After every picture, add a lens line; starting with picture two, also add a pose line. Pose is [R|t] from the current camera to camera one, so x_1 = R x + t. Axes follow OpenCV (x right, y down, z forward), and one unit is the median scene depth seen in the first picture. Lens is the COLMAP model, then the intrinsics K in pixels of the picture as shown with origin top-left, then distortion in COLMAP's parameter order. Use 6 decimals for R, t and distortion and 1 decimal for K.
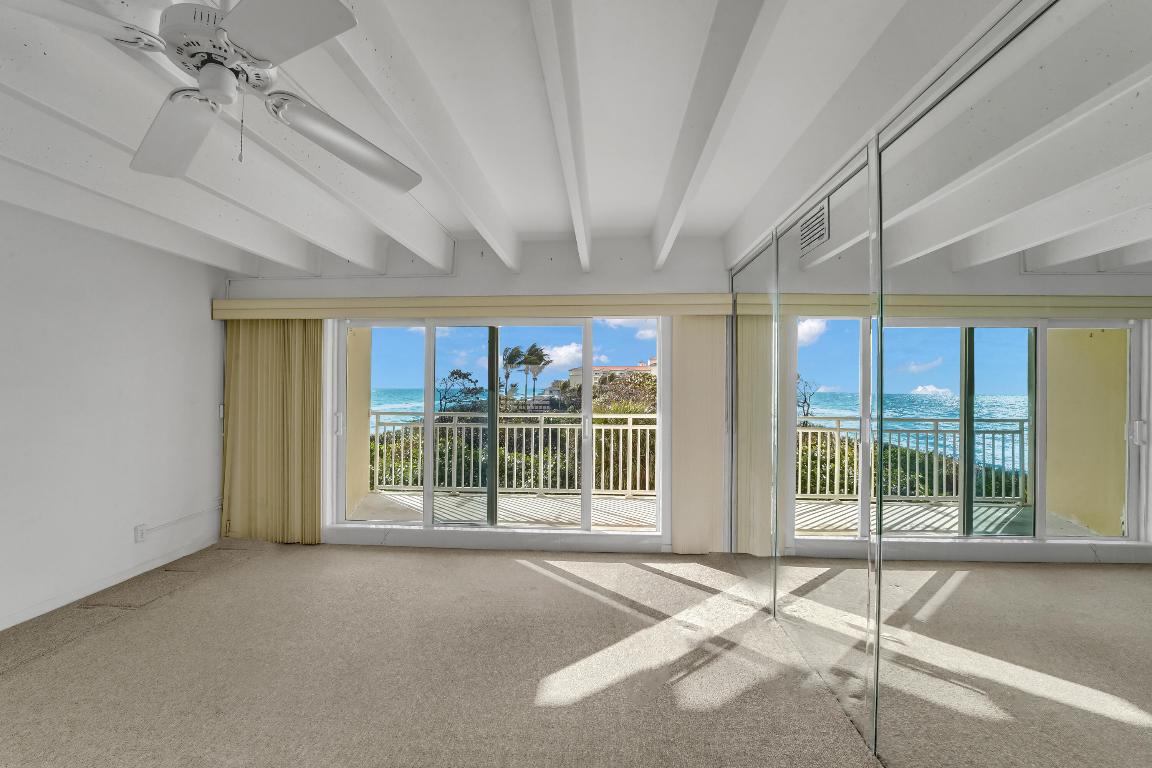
lens RADIAL K [[478.3, 0, 574.2], [0, 478.3, 390.8], [0, 0, 1]] dist [-0.027294, 0.000193]
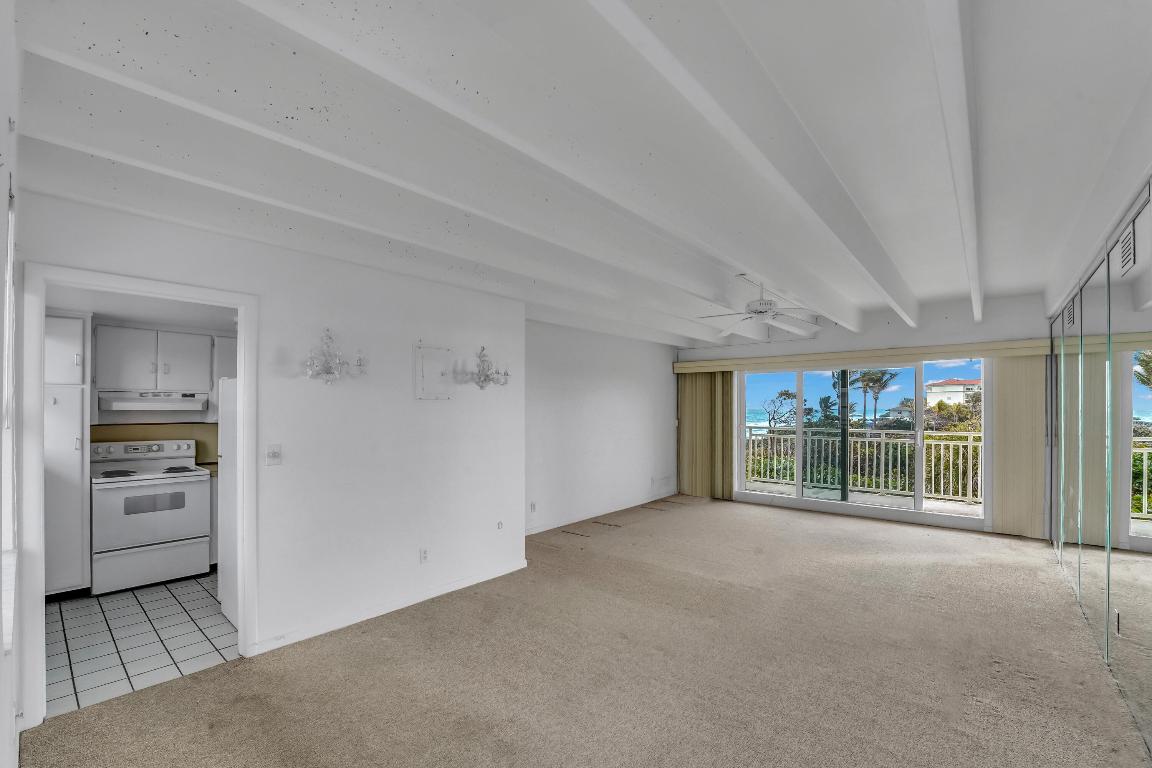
lens RADIAL K [[487.7, 0, 567.2], [0, 487.7, 398.9], [0, 0, 1]] dist [-0.022950, -0.000014]
pose [[0.795277, -0.015169, -0.606057, 0.068313], [-0.000525, 0.999669, -0.025709, -0.002682], [0.606246, 0.020764, 0.795006, -0.781361]]
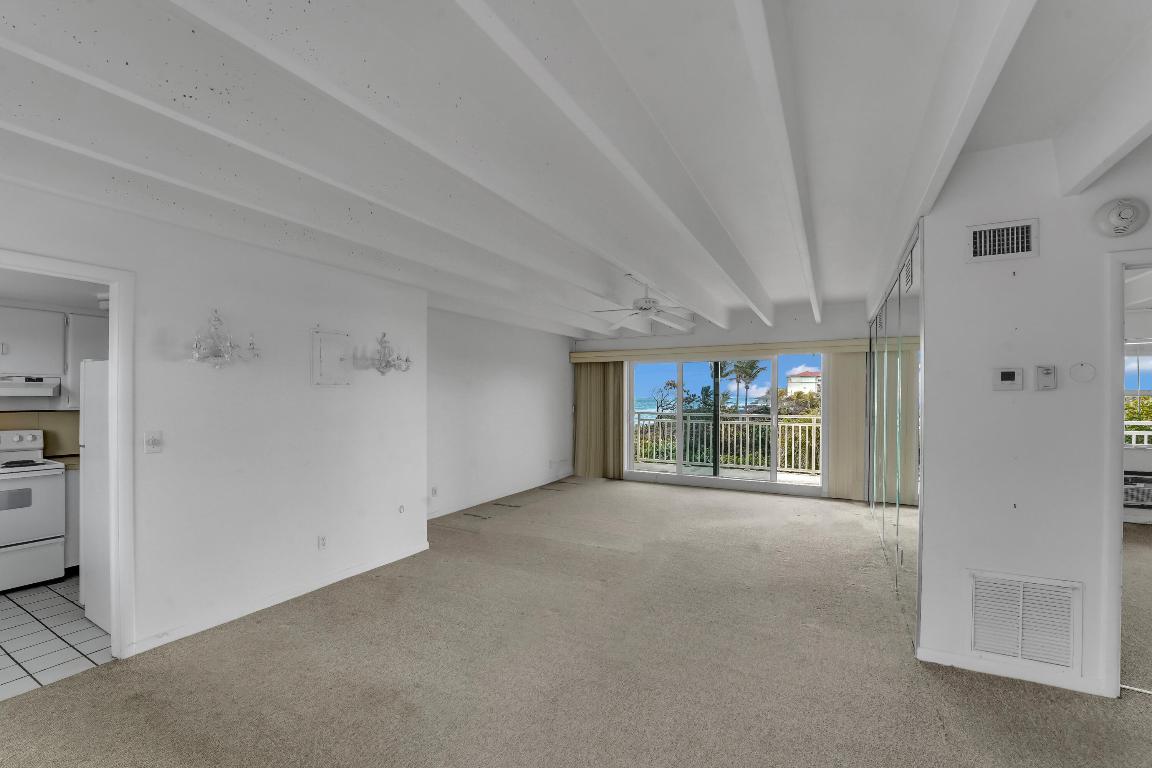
lens RADIAL K [[478.3, 0, 574.2], [0, 478.3, 390.8], [0, 0, 1]] dist [-0.027294, 0.000193]
pose [[0.908287, -0.009067, -0.418249, 0.093076], [0.001299, 0.999821, -0.018852, 0.003052], [0.418345, 0.016580, 0.908137, -0.819714]]
